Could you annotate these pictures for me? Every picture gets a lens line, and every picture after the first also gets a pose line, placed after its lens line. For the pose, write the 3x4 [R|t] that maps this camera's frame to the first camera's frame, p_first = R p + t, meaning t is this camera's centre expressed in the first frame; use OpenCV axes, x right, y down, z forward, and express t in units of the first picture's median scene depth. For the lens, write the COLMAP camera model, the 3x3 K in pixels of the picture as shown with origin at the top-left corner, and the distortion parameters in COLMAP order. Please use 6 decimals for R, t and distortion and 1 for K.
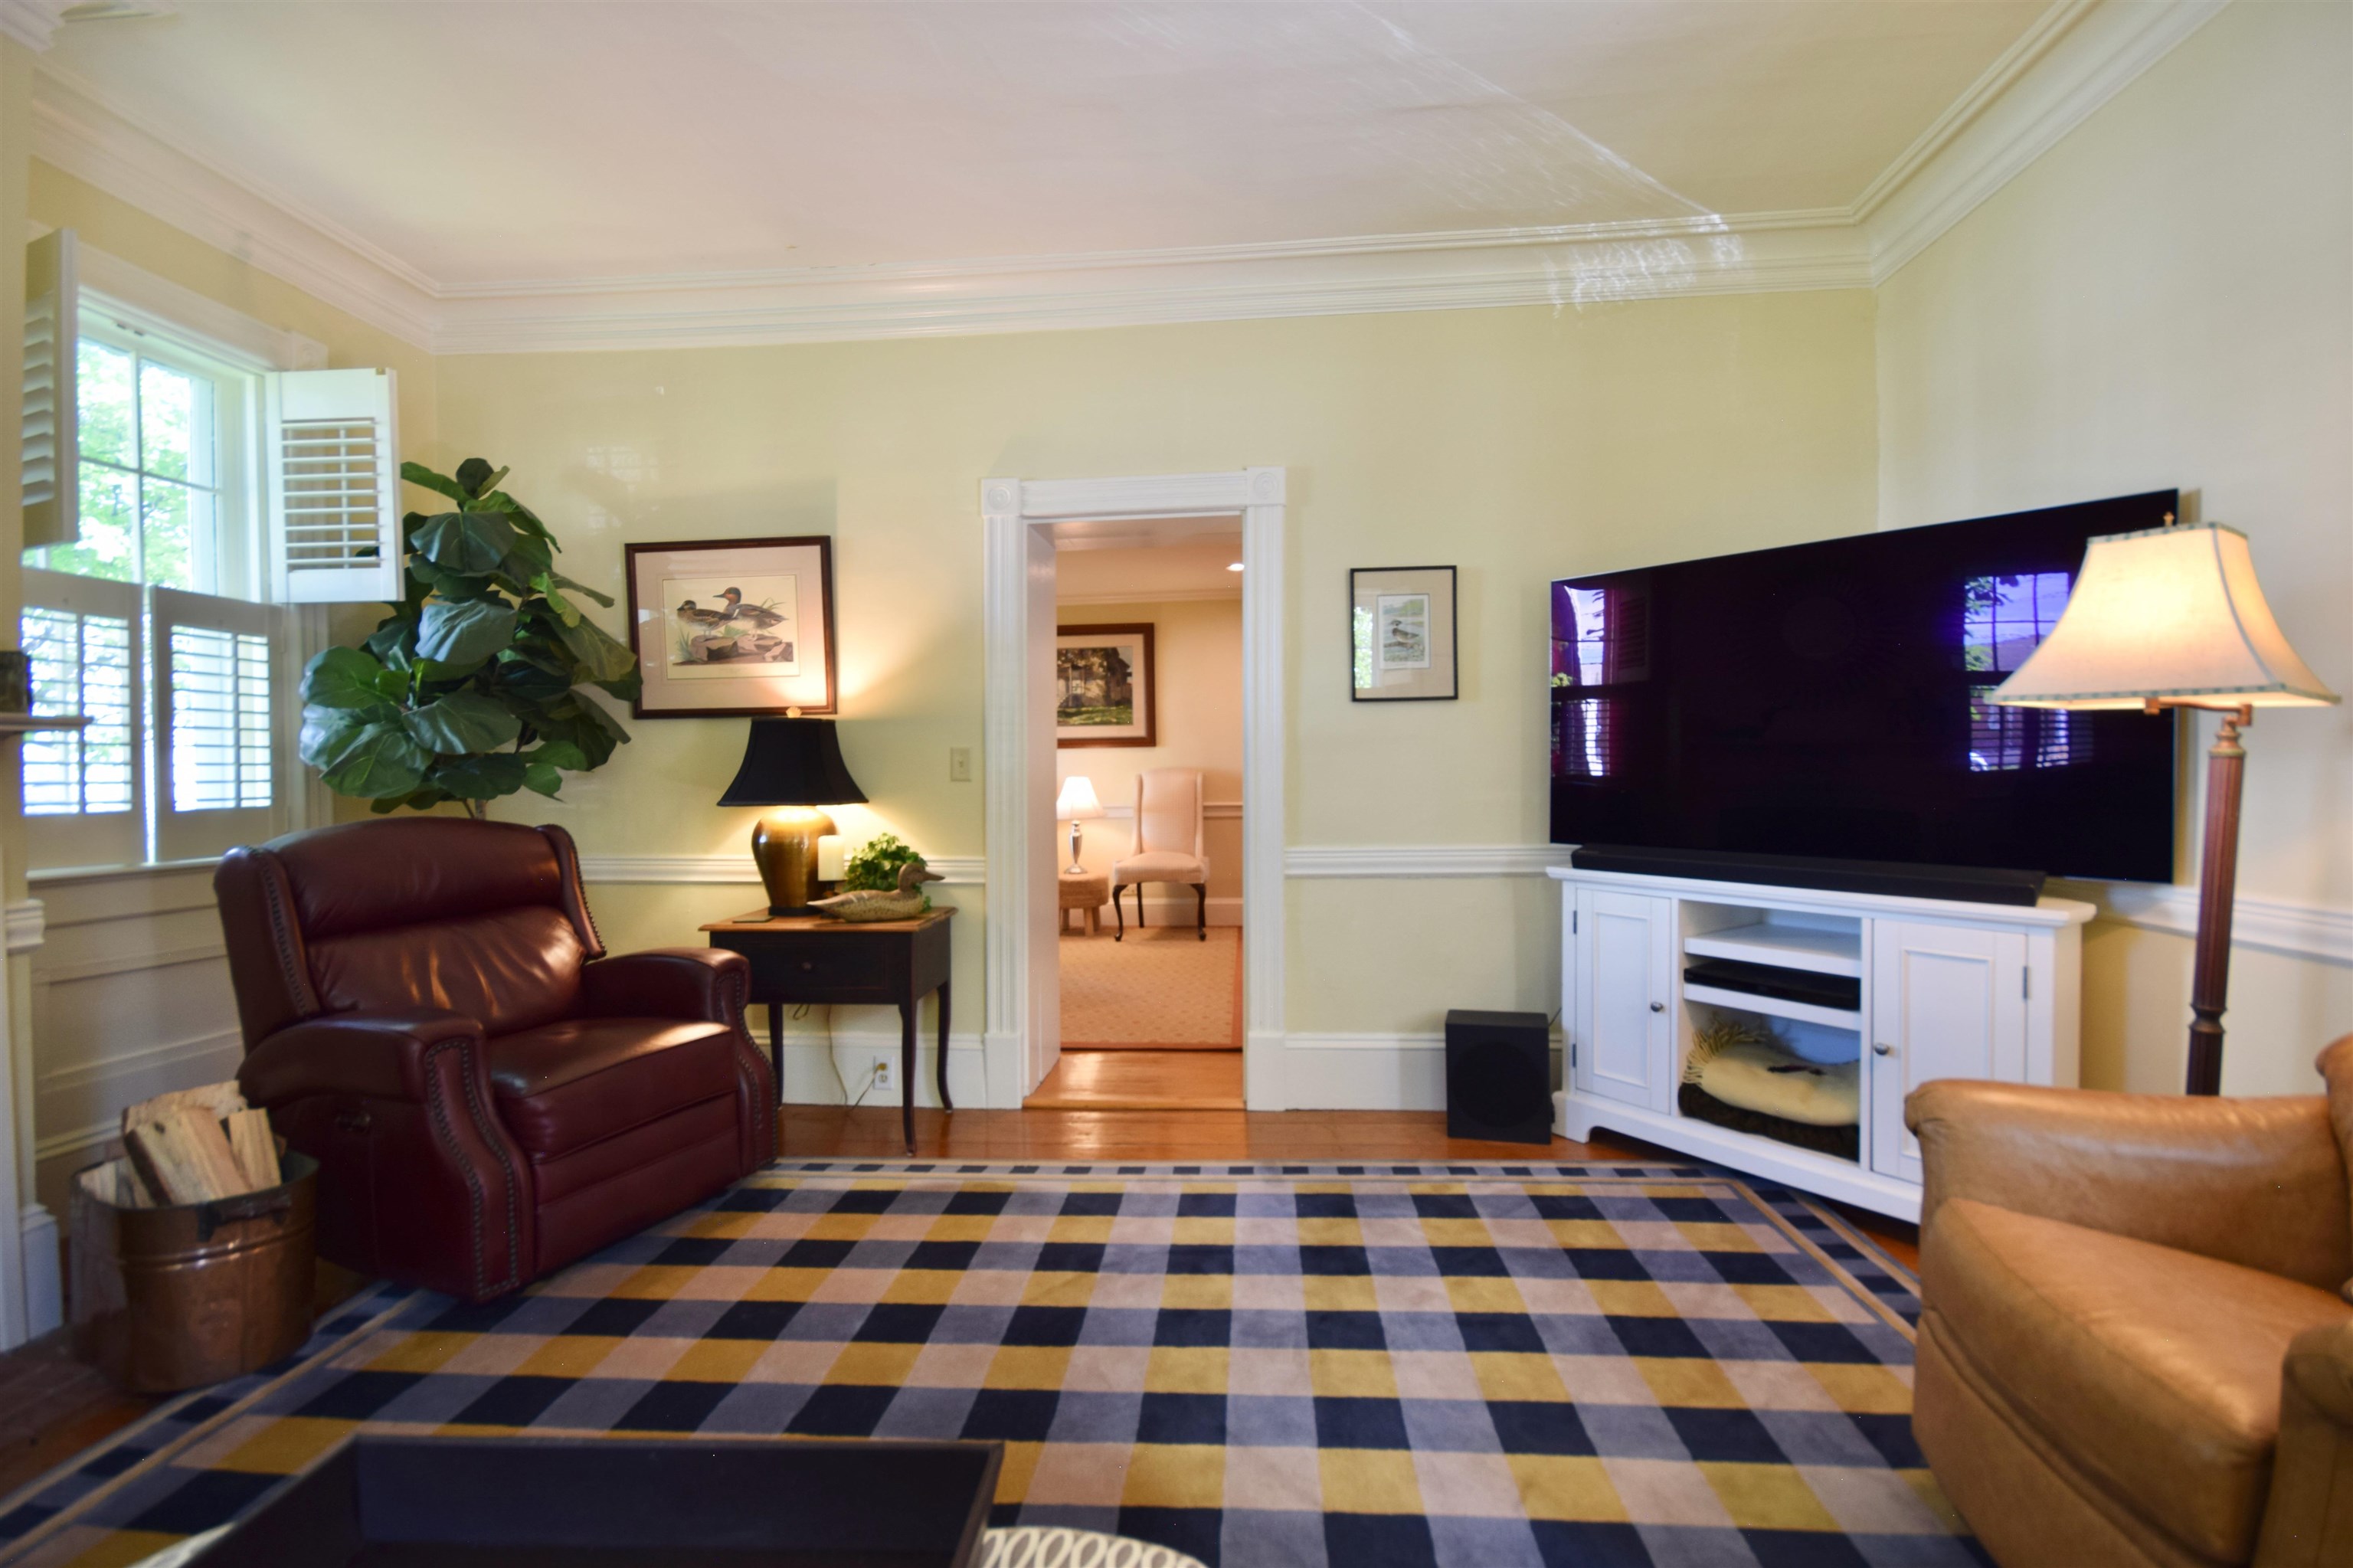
lens RADIAL K [[1060.9, 0, 1176.5], [0, 1060.9, 784.0], [0, 0, 1]] dist [-0.002638, -0.000587]
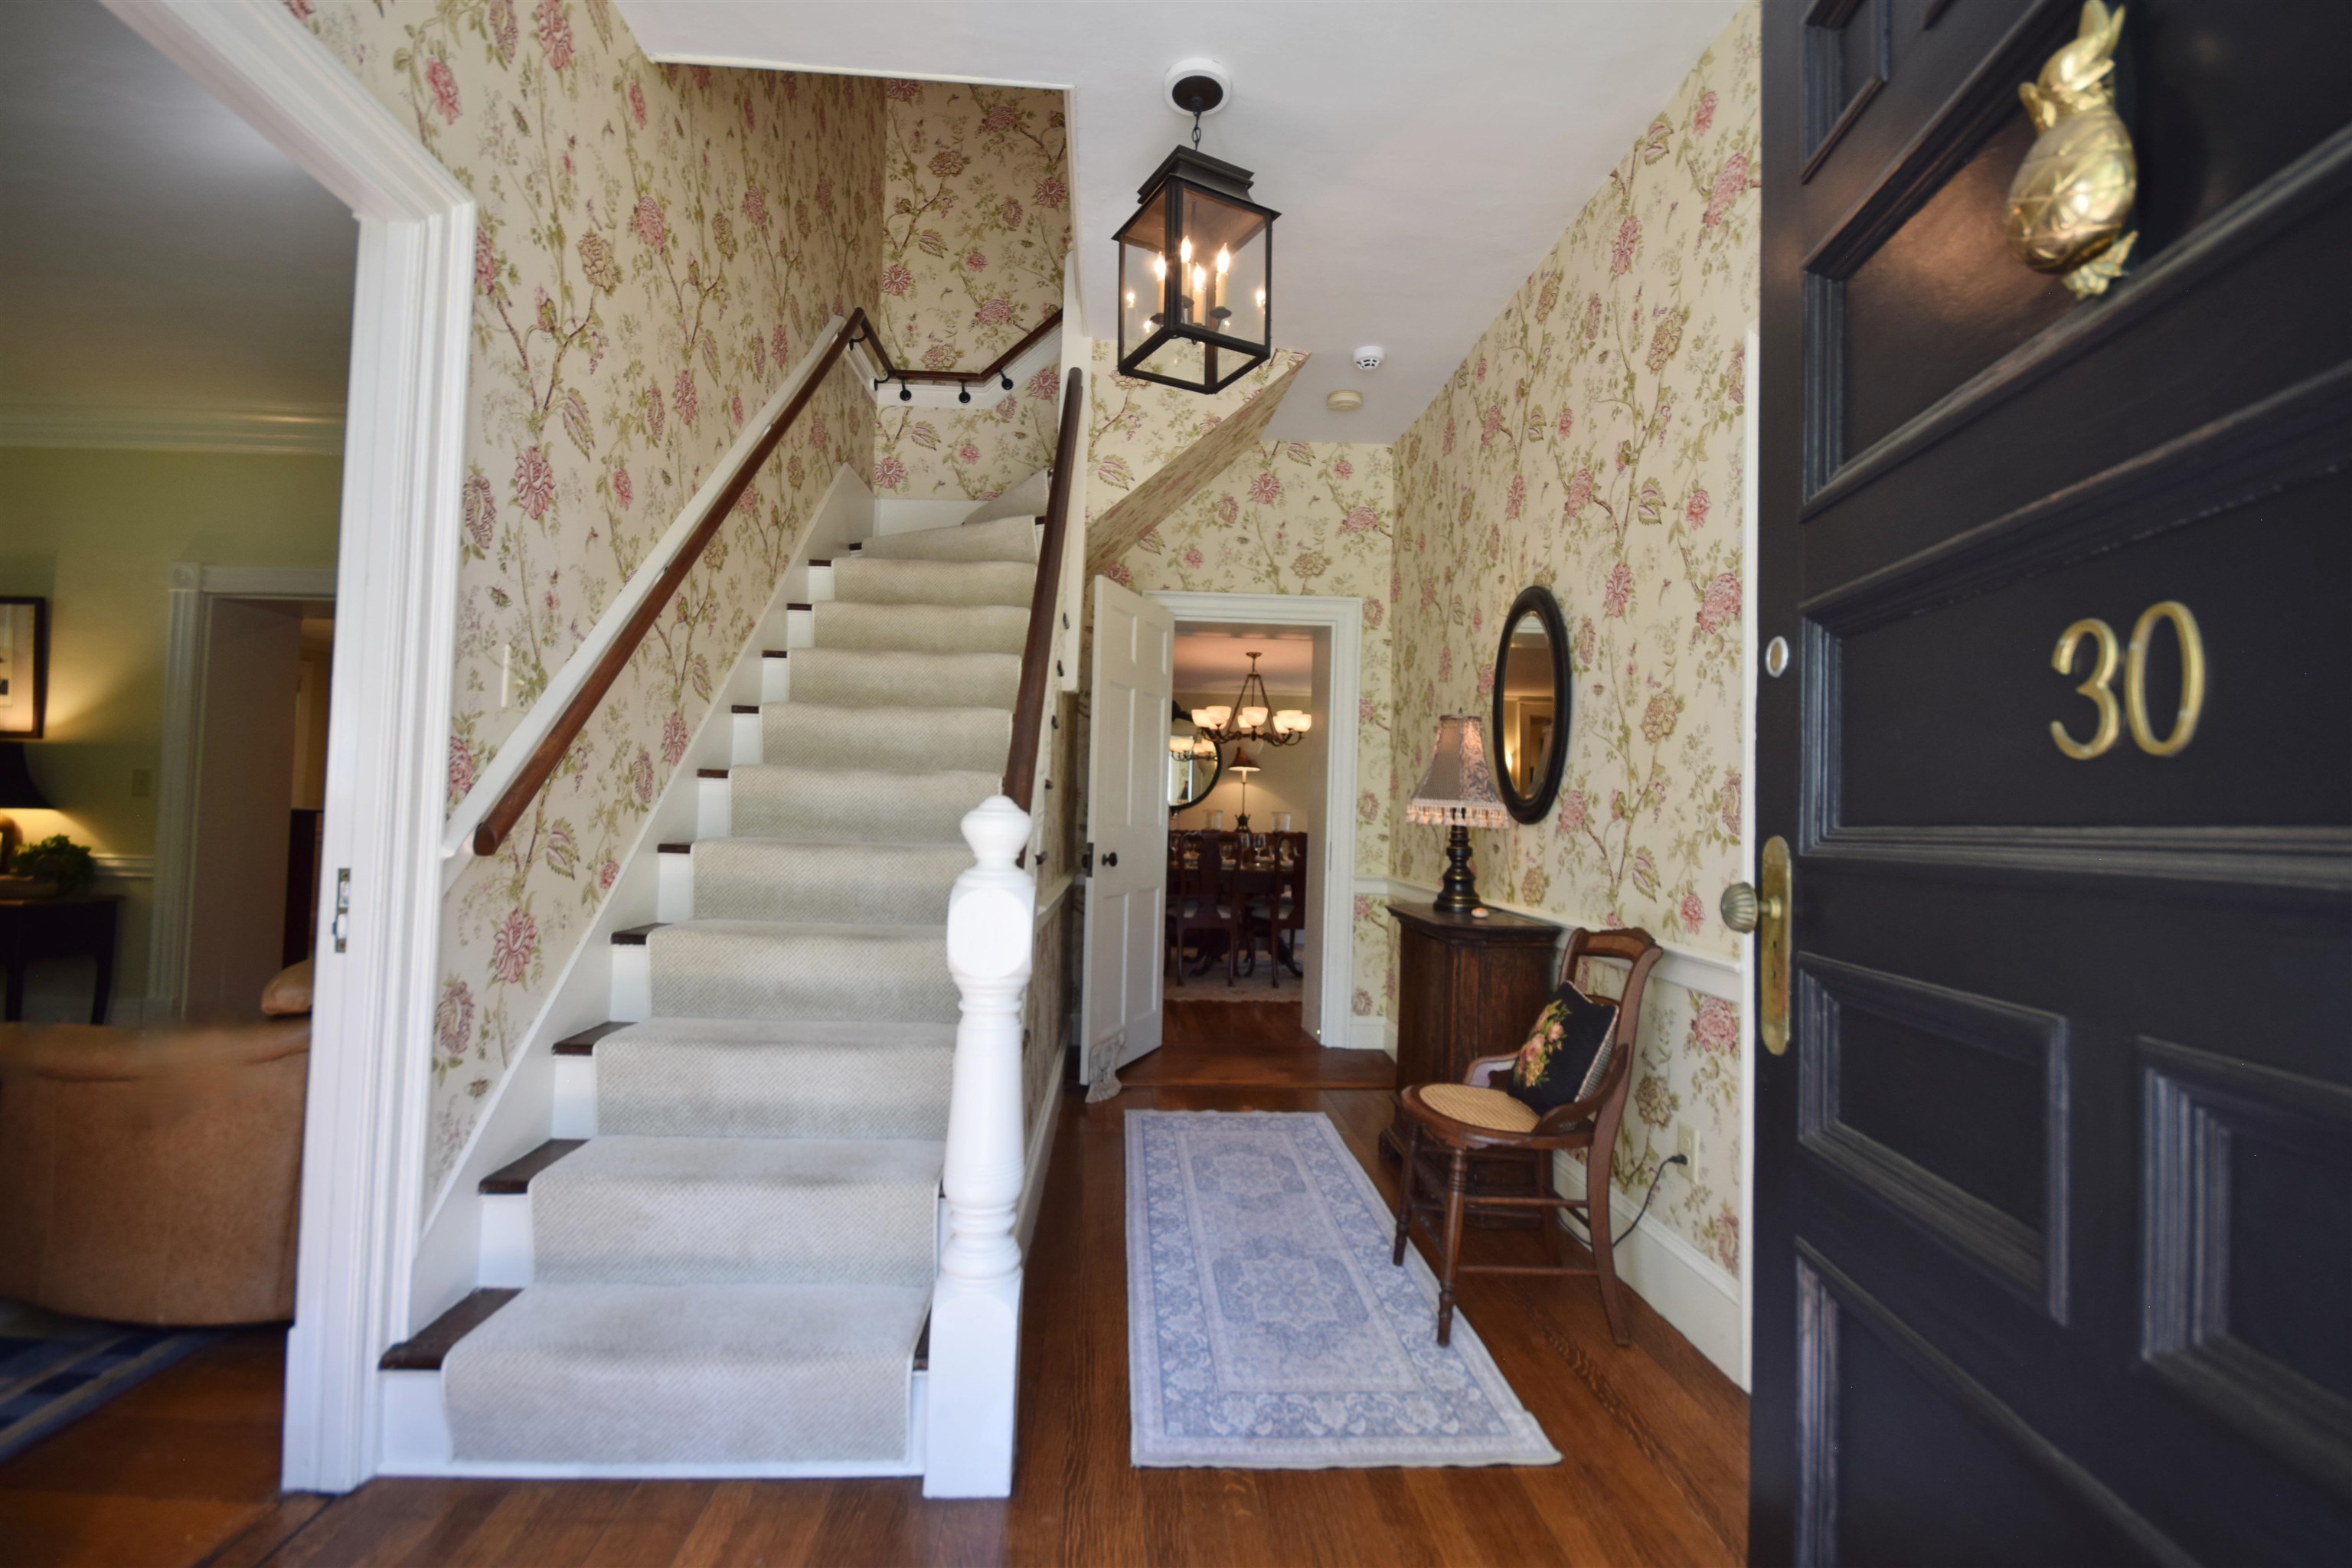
lens RADIAL K [[1038.3, 0, 1176.0], [0, 1038.3, 784.0], [0, 0, 1]] dist [0.001975, 0.000470]
pose [[0.990243, 0.044093, 0.132192, 0.980701], [-0.037532, 0.997956, -0.051722, 0.001979], [-0.134202, 0.046256, 0.989874, -0.451239]]
